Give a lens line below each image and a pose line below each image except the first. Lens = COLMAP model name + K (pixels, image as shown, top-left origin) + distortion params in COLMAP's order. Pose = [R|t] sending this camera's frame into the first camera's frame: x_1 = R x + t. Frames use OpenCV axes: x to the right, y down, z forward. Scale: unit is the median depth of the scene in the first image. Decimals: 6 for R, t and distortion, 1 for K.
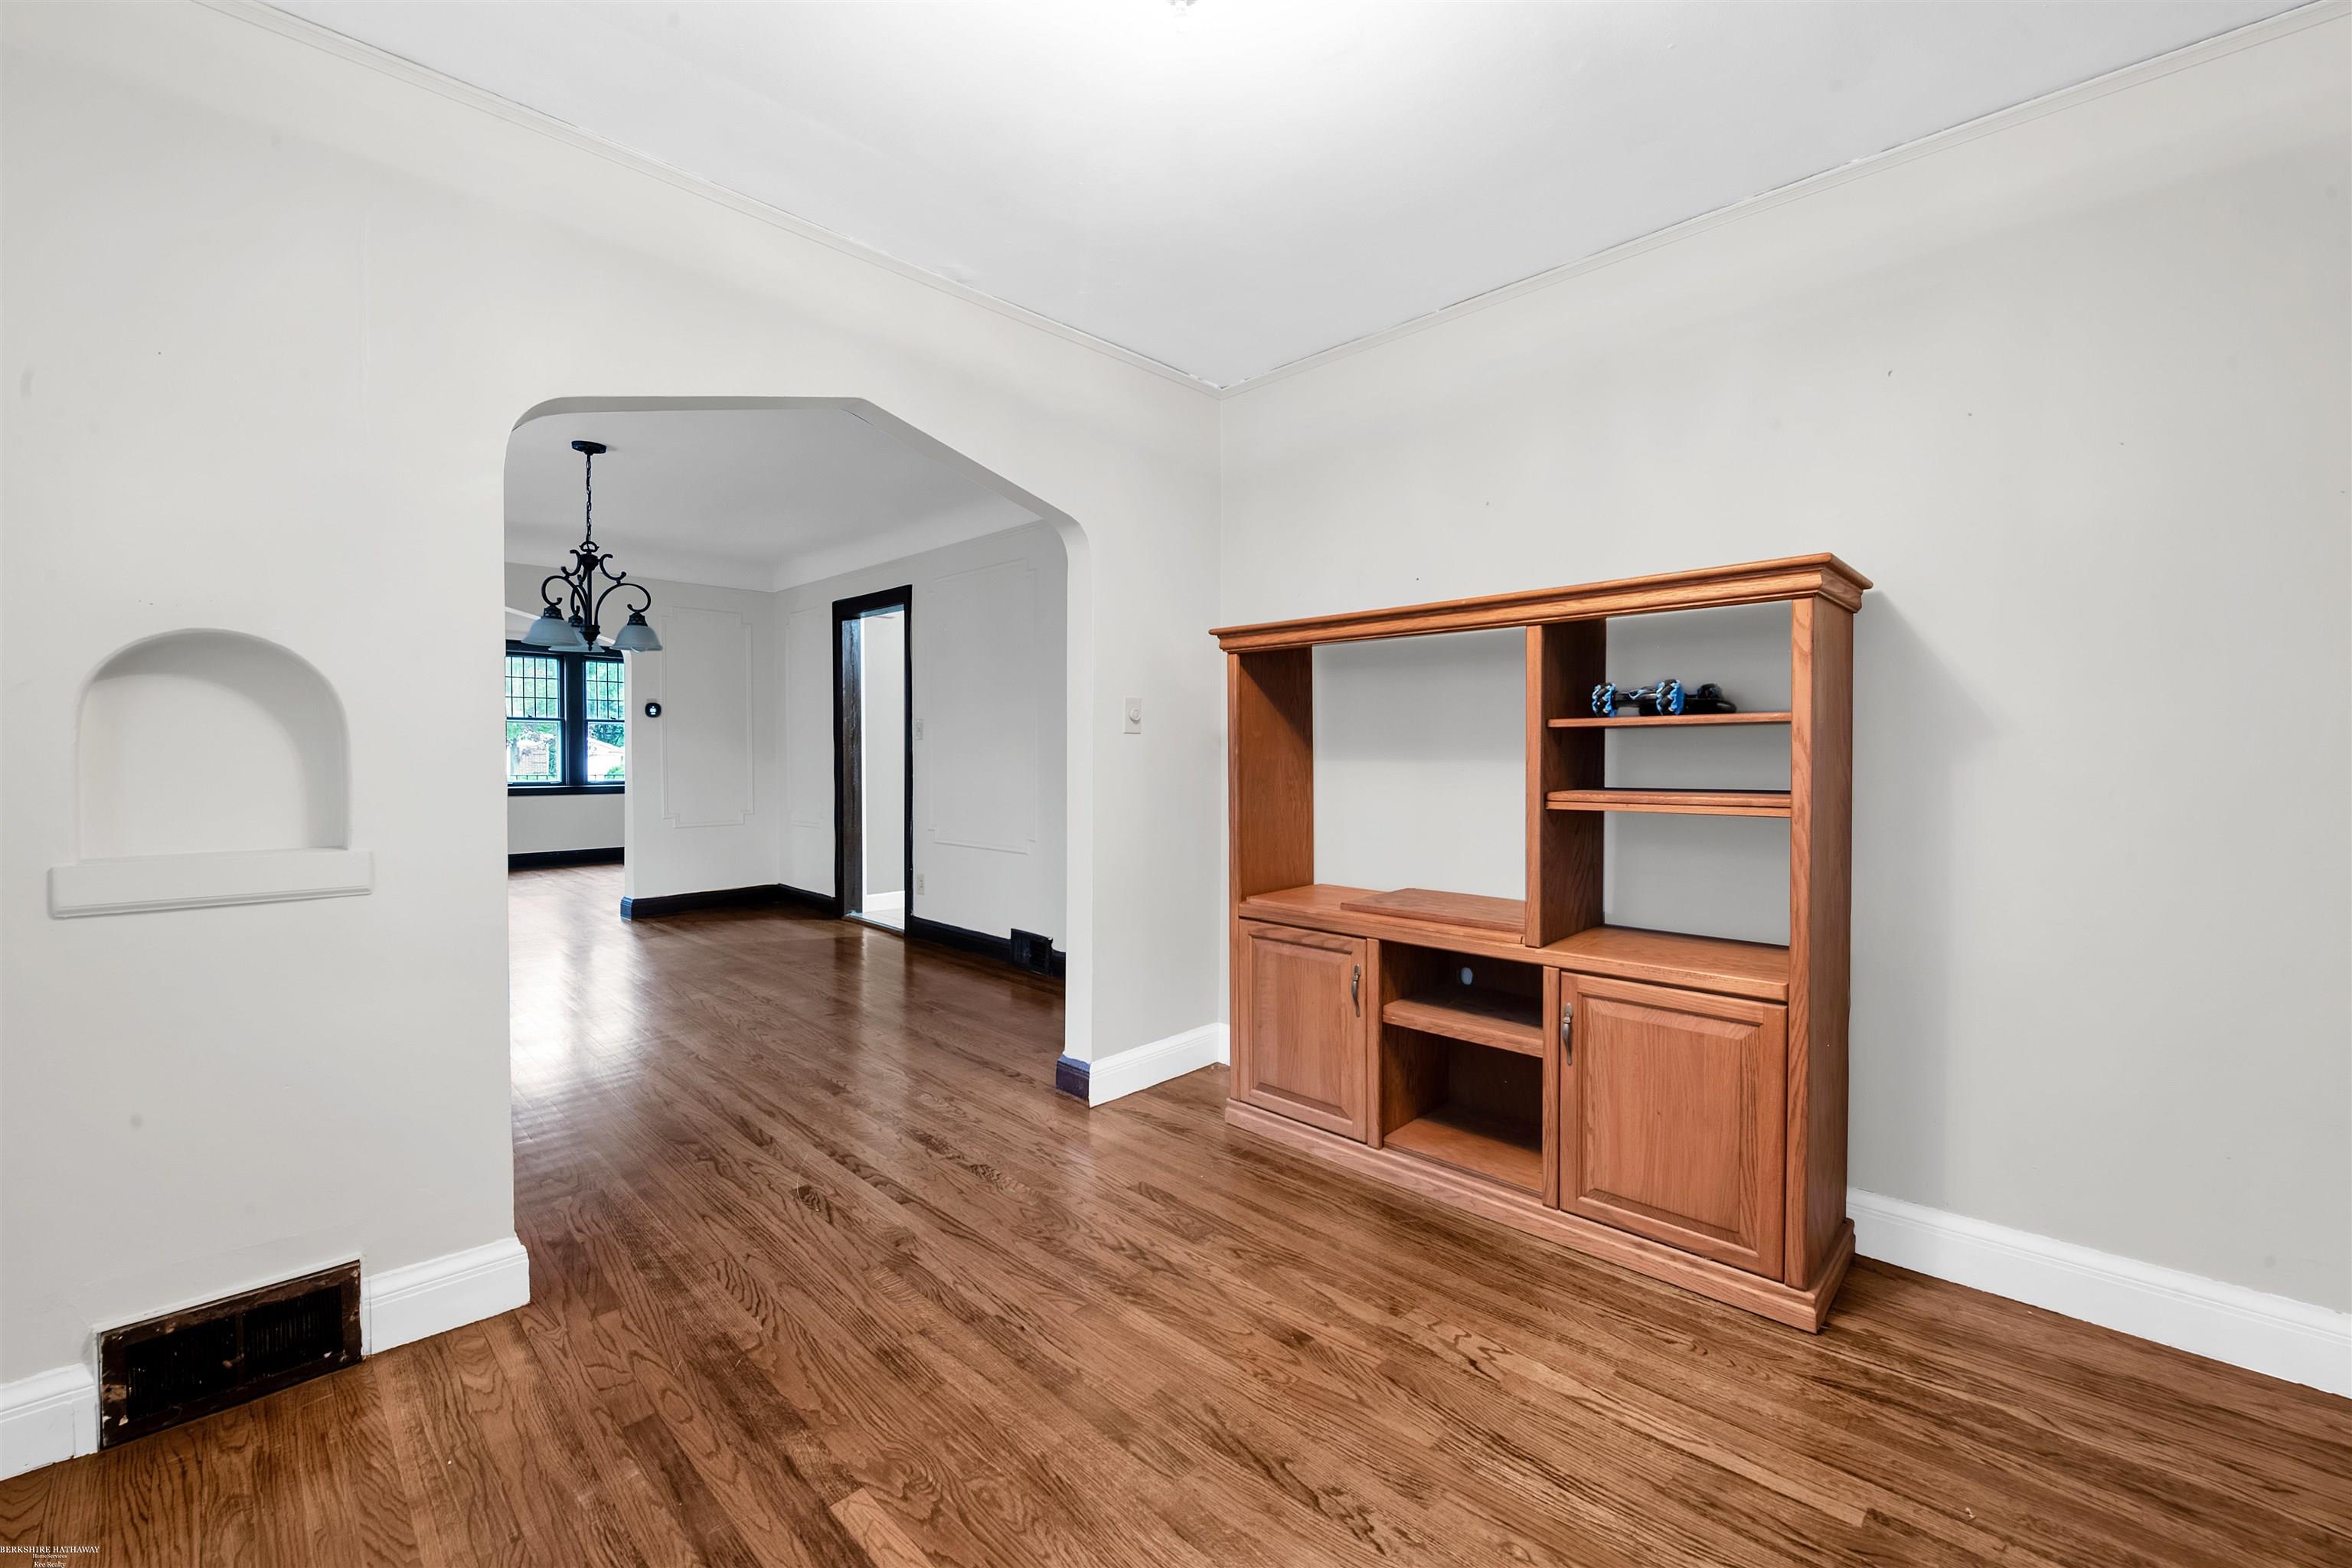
lens RADIAL K [[948.1, 0, 1175.6], [0, 948.1, 776.1], [0, 0, 1]] dist [-0.000057, -0.000037]
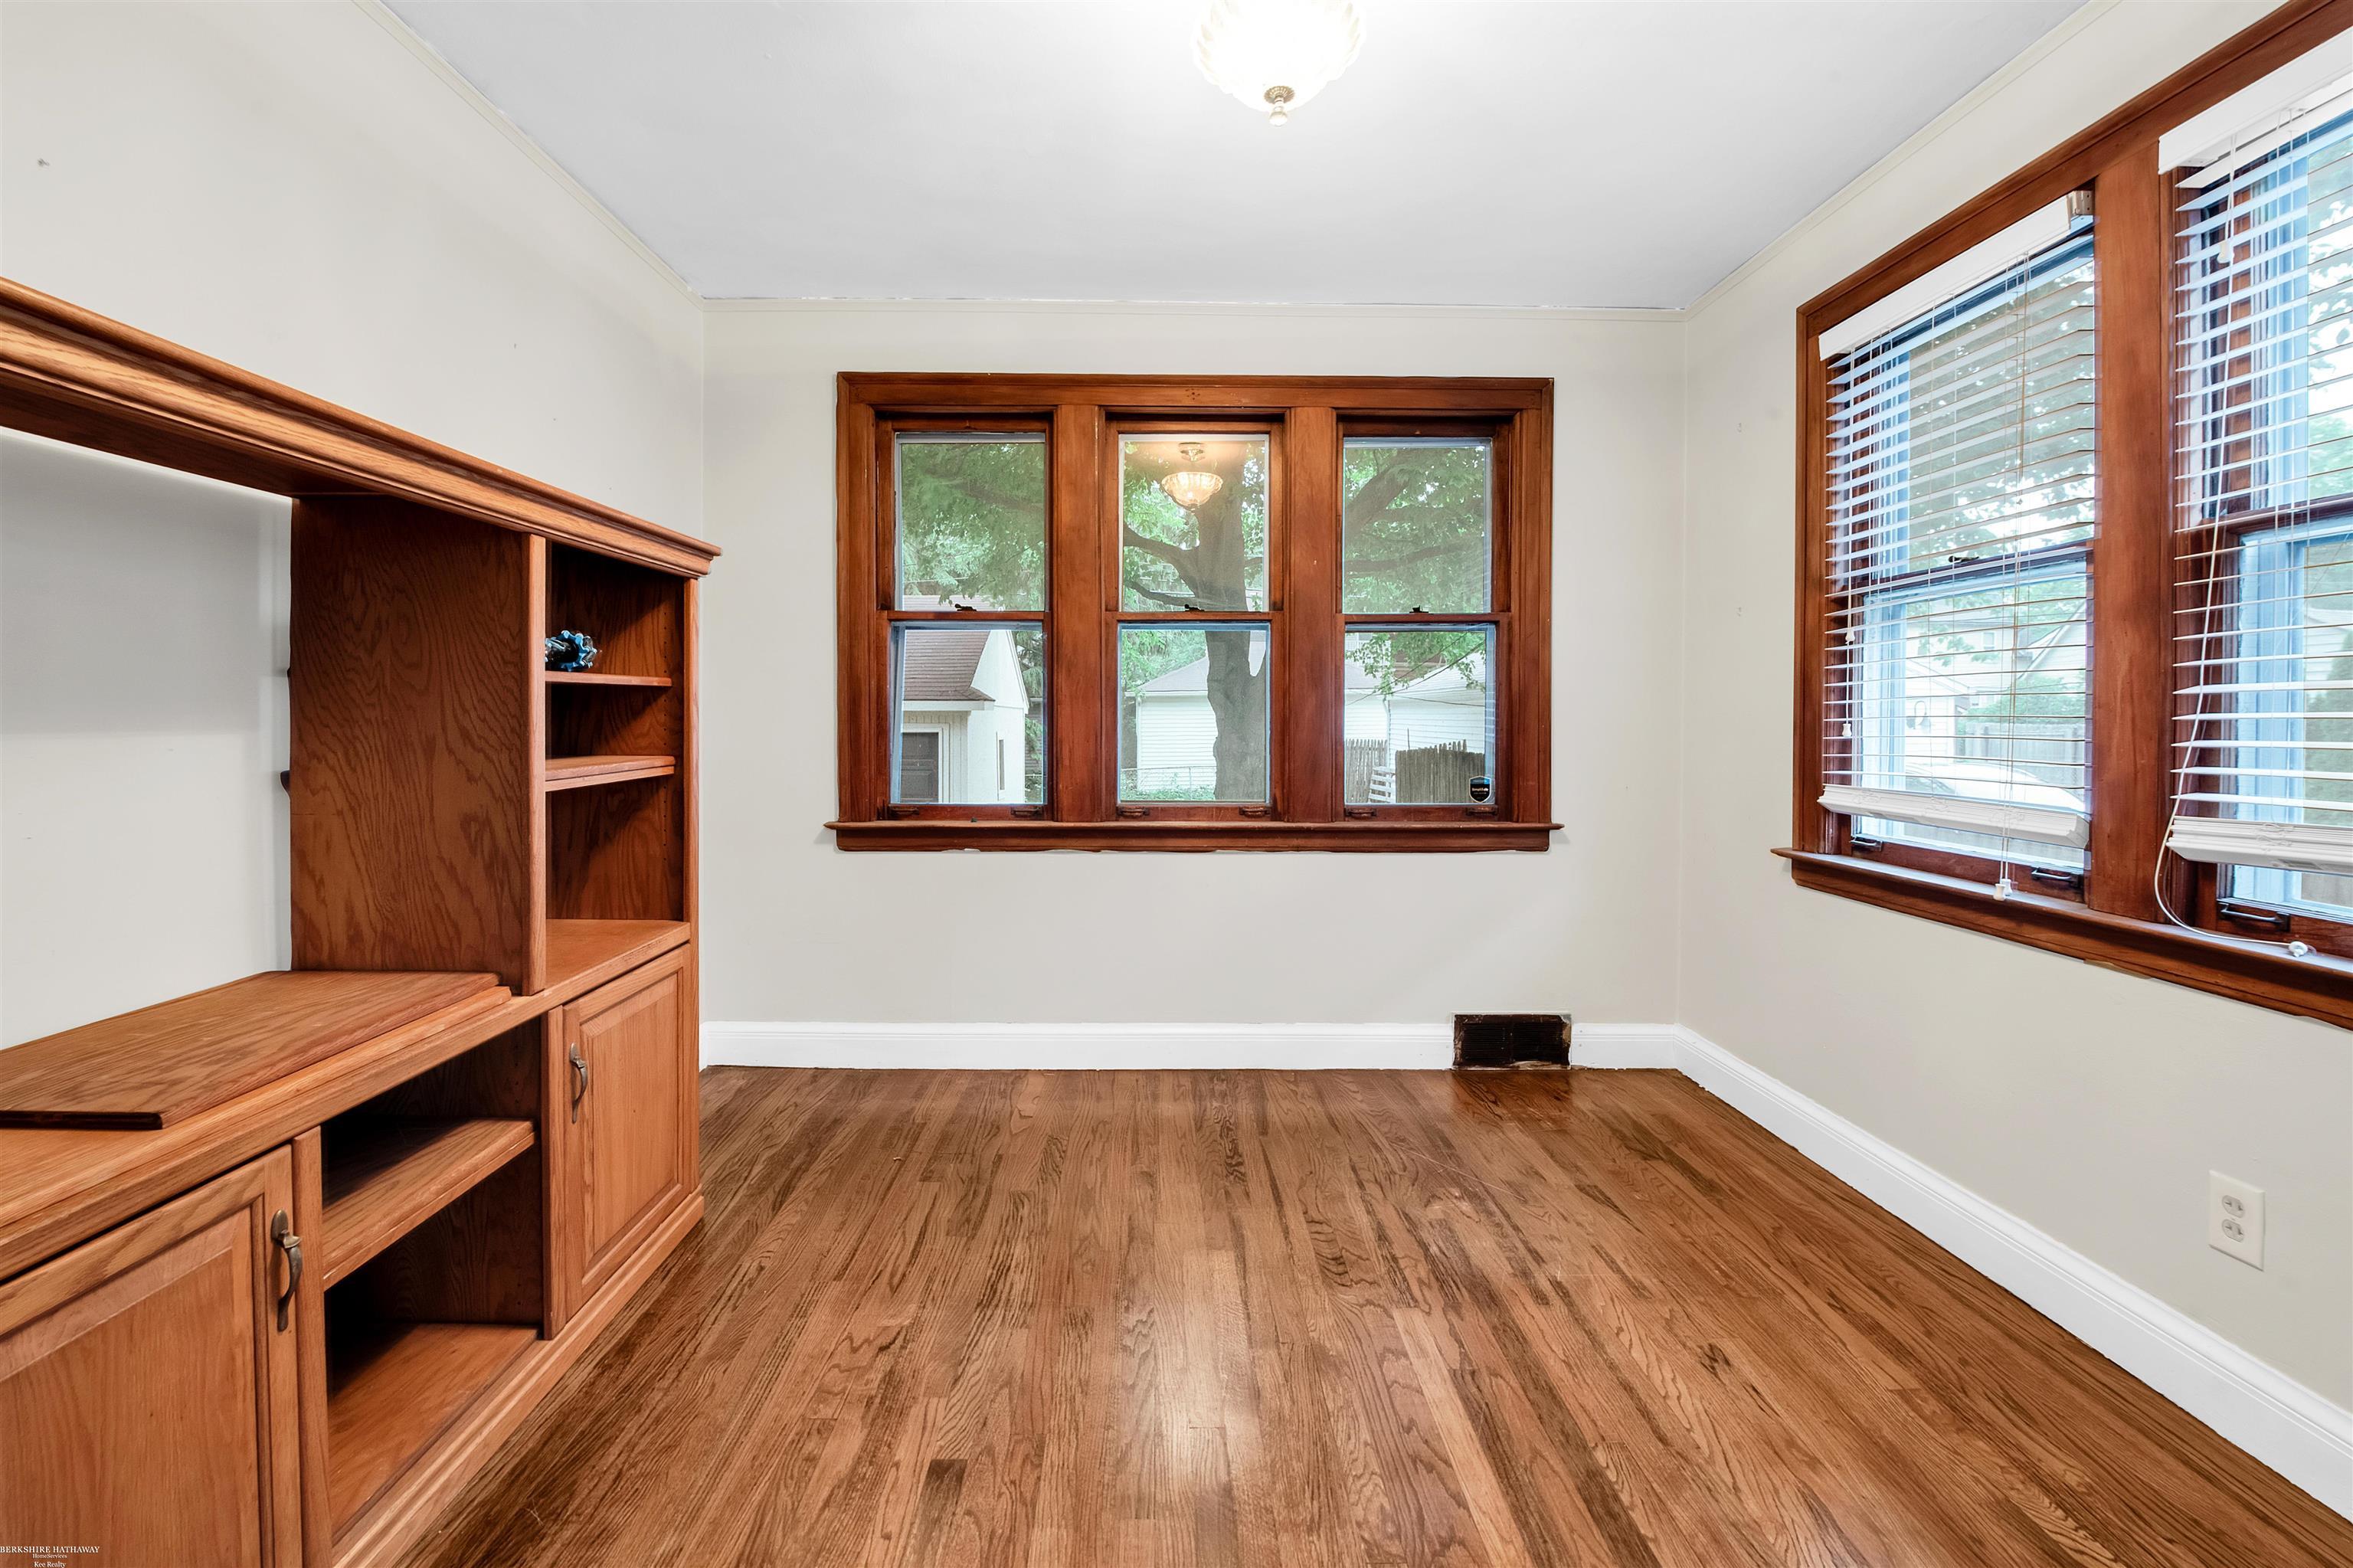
lens RADIAL K [[948.6, 0, 1146.9], [0, 948.6, 720.2], [0, 0, 1]] dist [-0.000057, -0.000037]
pose [[-0.695354, -0.009224, 0.718608, -0.652162], [0.008661, 0.999737, 0.021214, -0.049819], [-0.718615, 0.020975, -0.695091, 1.689660]]
